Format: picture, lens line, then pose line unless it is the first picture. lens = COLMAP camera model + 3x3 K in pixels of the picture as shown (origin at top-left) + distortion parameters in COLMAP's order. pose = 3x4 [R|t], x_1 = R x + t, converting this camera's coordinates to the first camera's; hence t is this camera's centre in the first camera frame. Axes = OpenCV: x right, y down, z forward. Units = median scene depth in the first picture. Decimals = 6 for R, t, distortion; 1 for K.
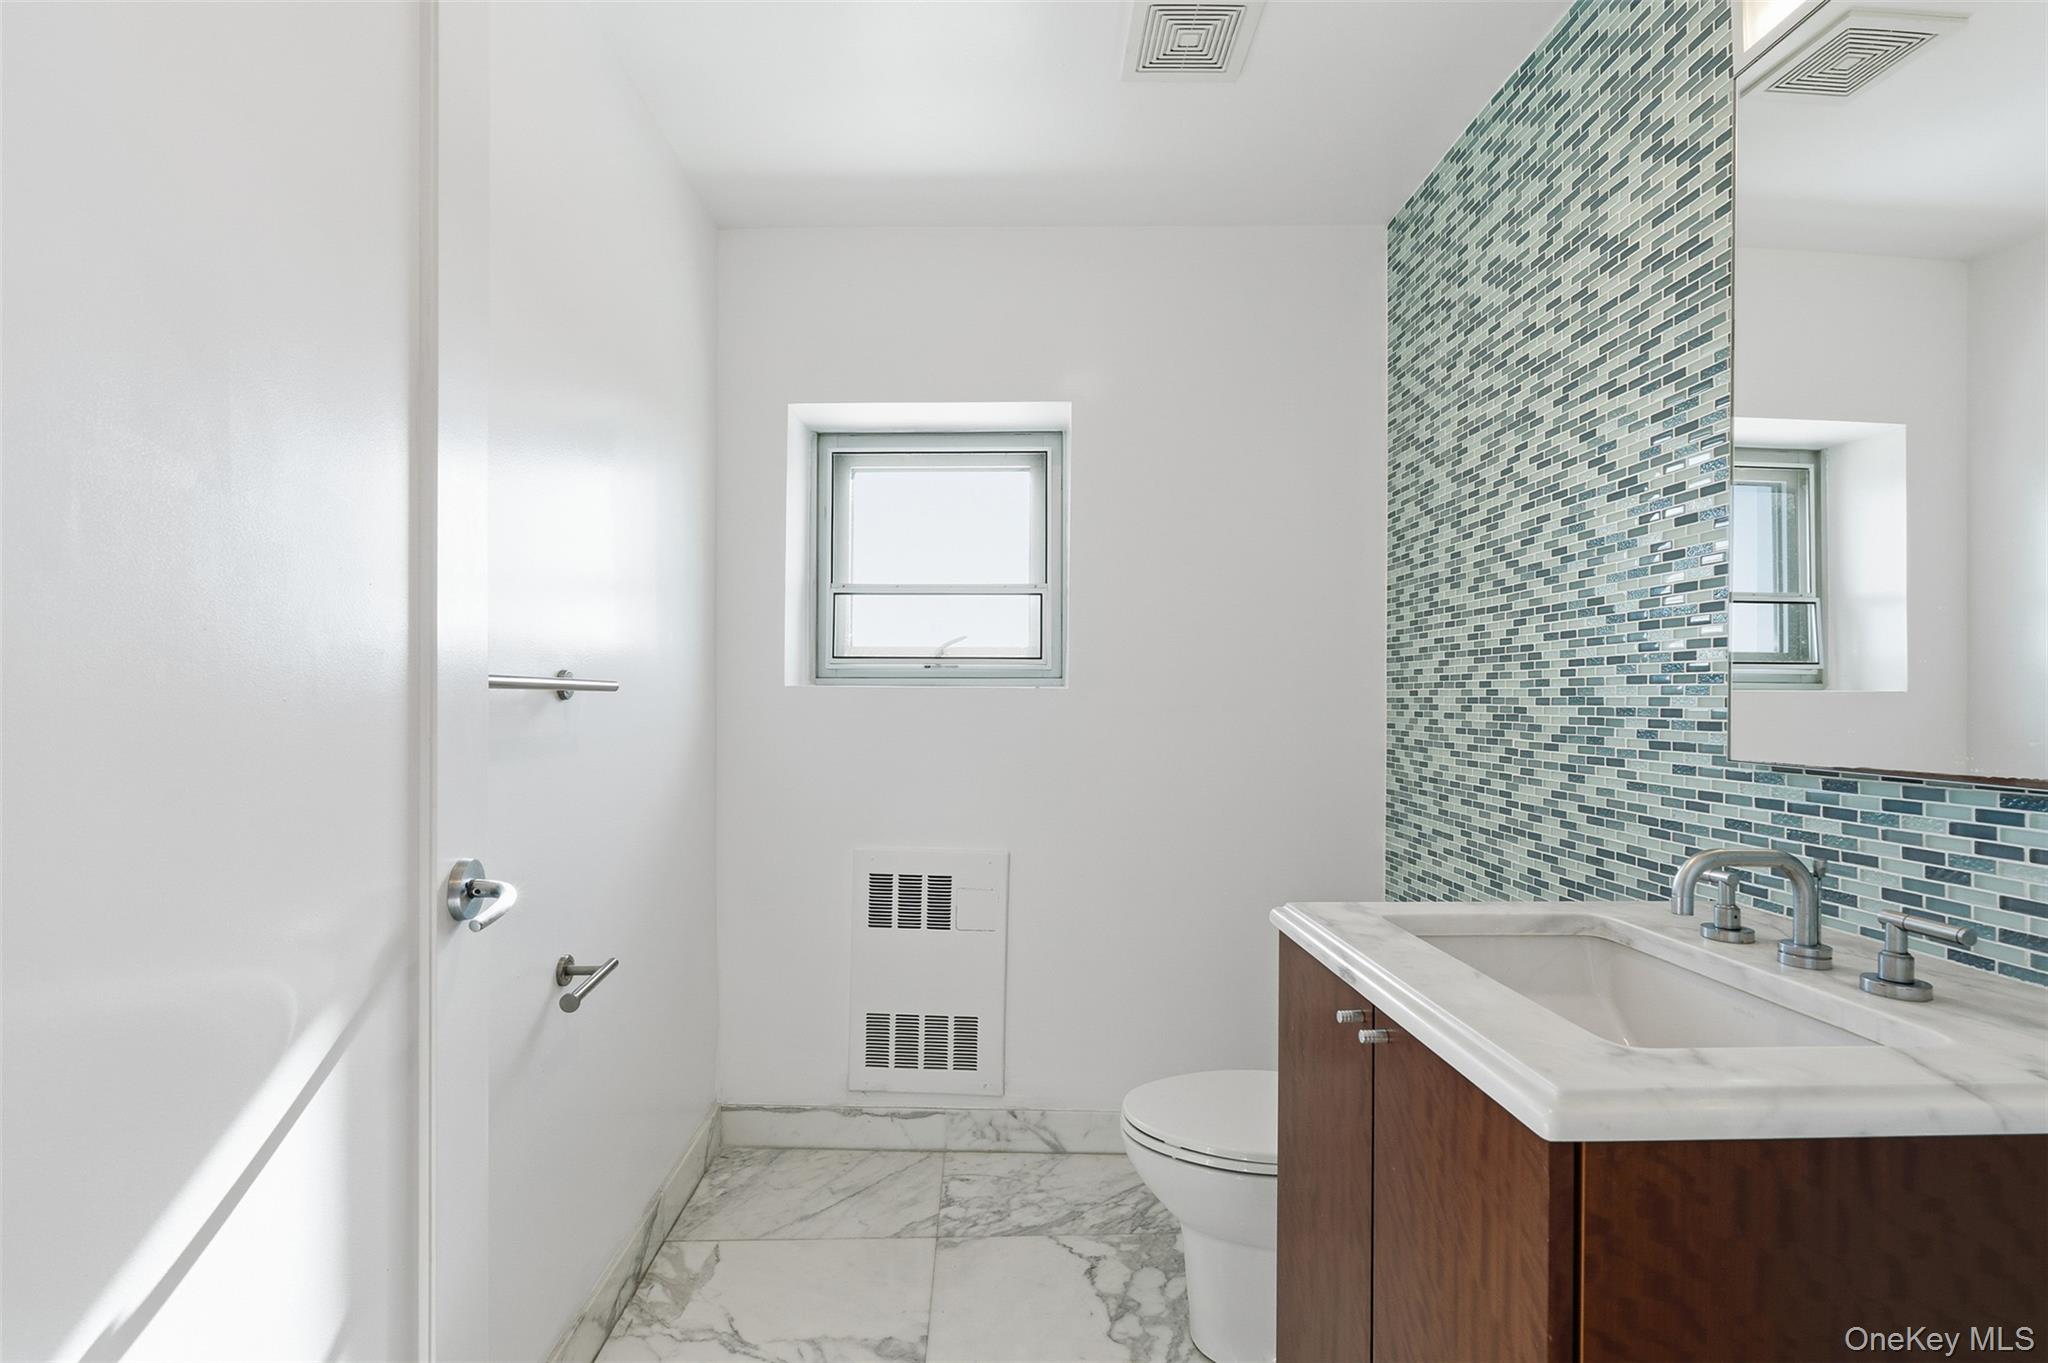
lens RADIAL K [[897.4, 0, 1022.9], [0, 897.4, 688.1], [0, 0, 1]] dist [-0.000235, 0.000611]
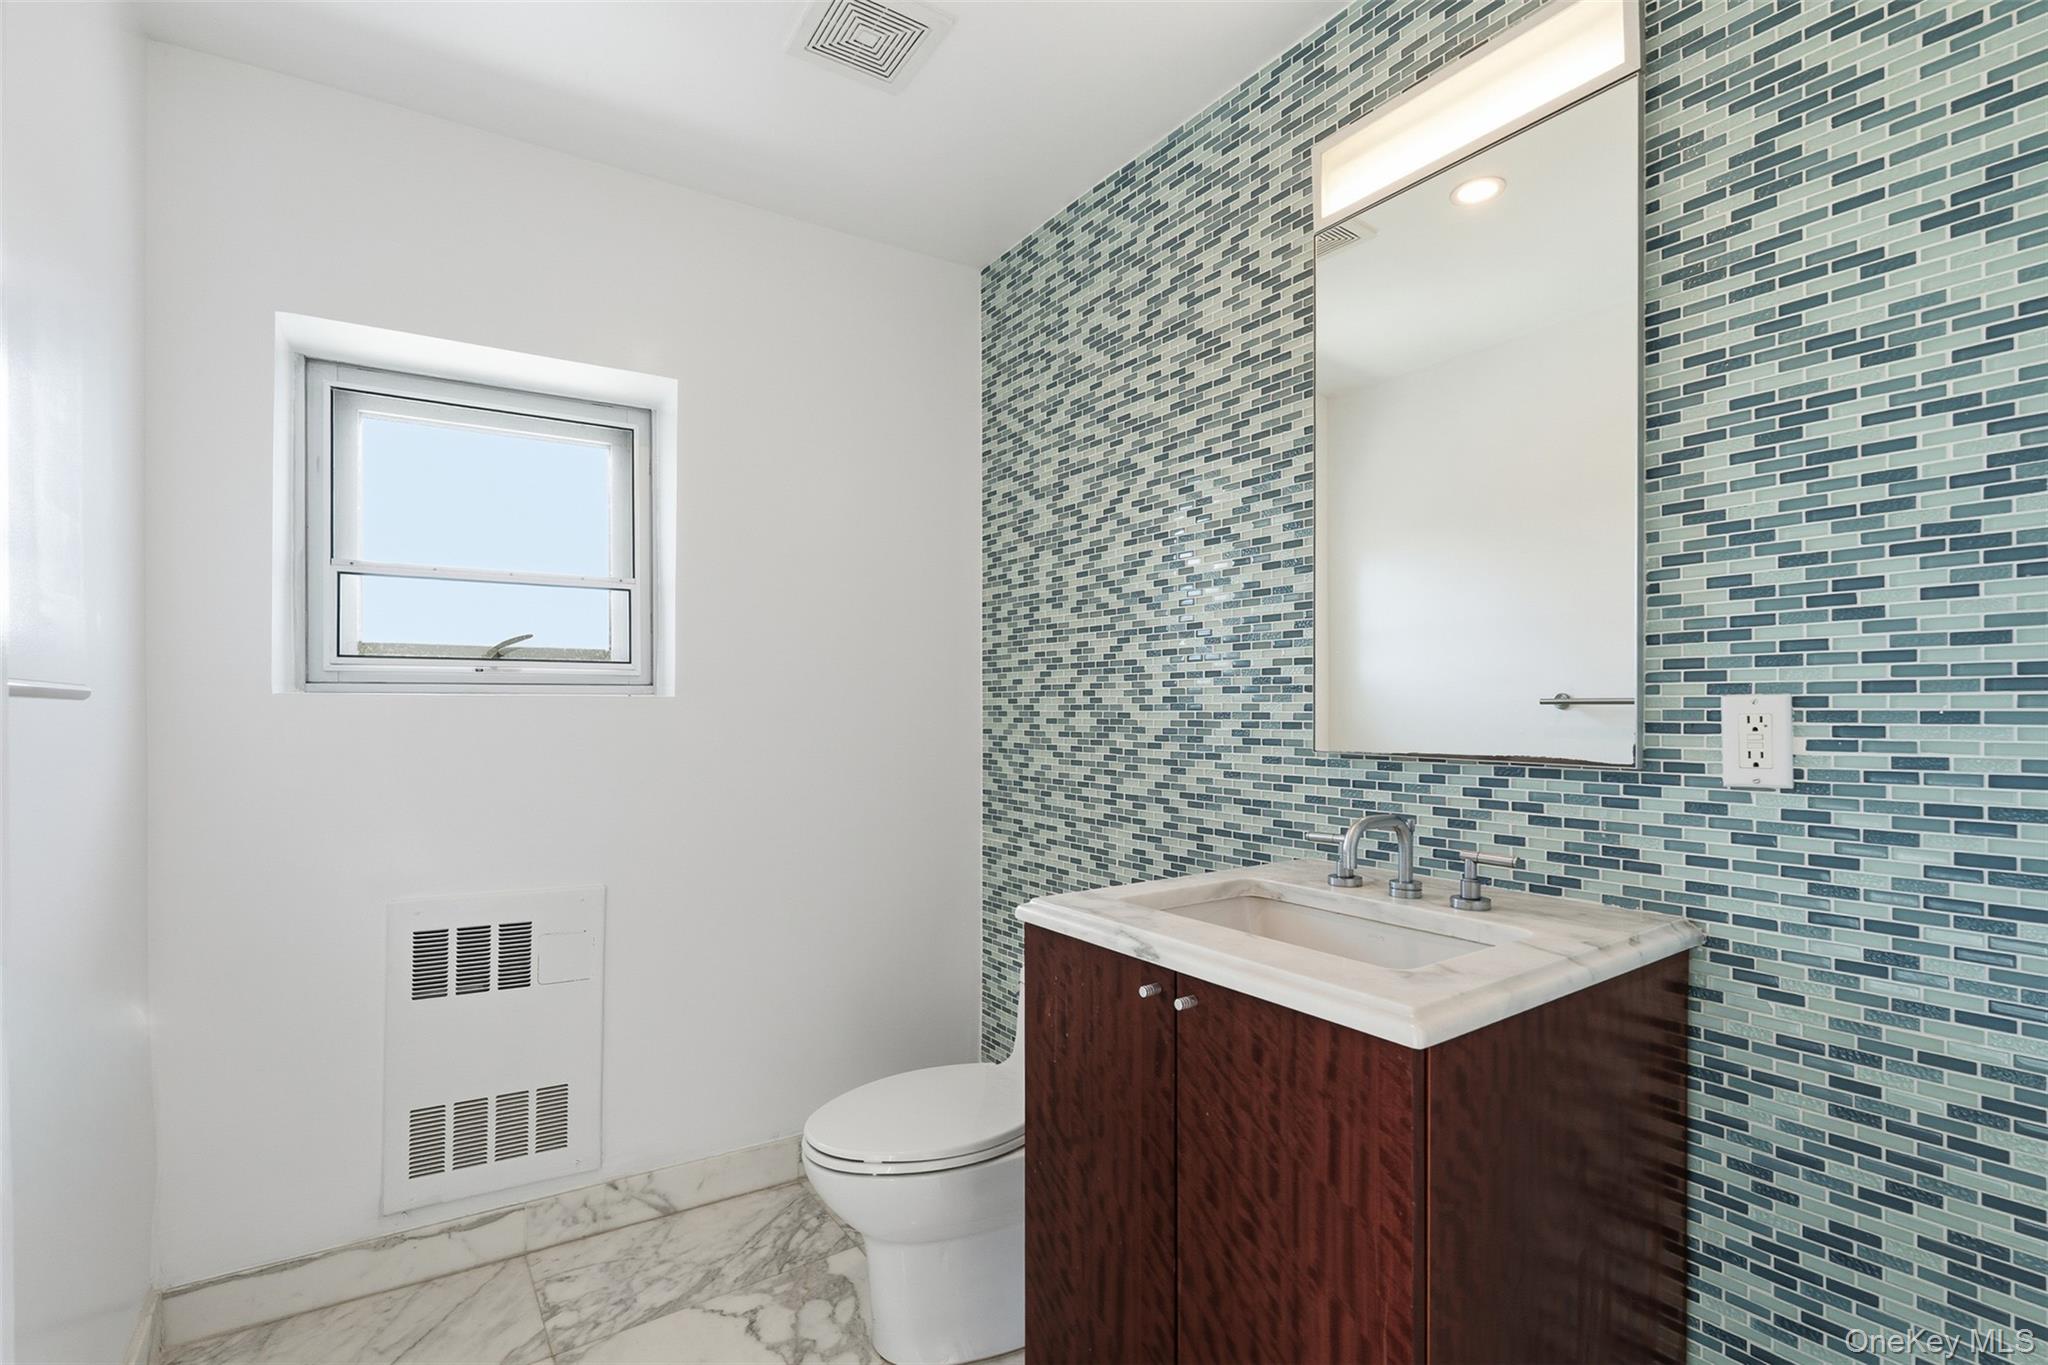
lens RADIAL K [[903.2, 0, 1015.1], [0, 903.2, 696.4], [0, 0, 1]] dist [-0.002701, 0.000291]
pose [[0.849510, 0.000933, 0.527572, -0.193666], [-0.000534, 0.999999, -0.000909, 0.001121], [-0.527573, 0.000491, 0.849510, 0.070706]]
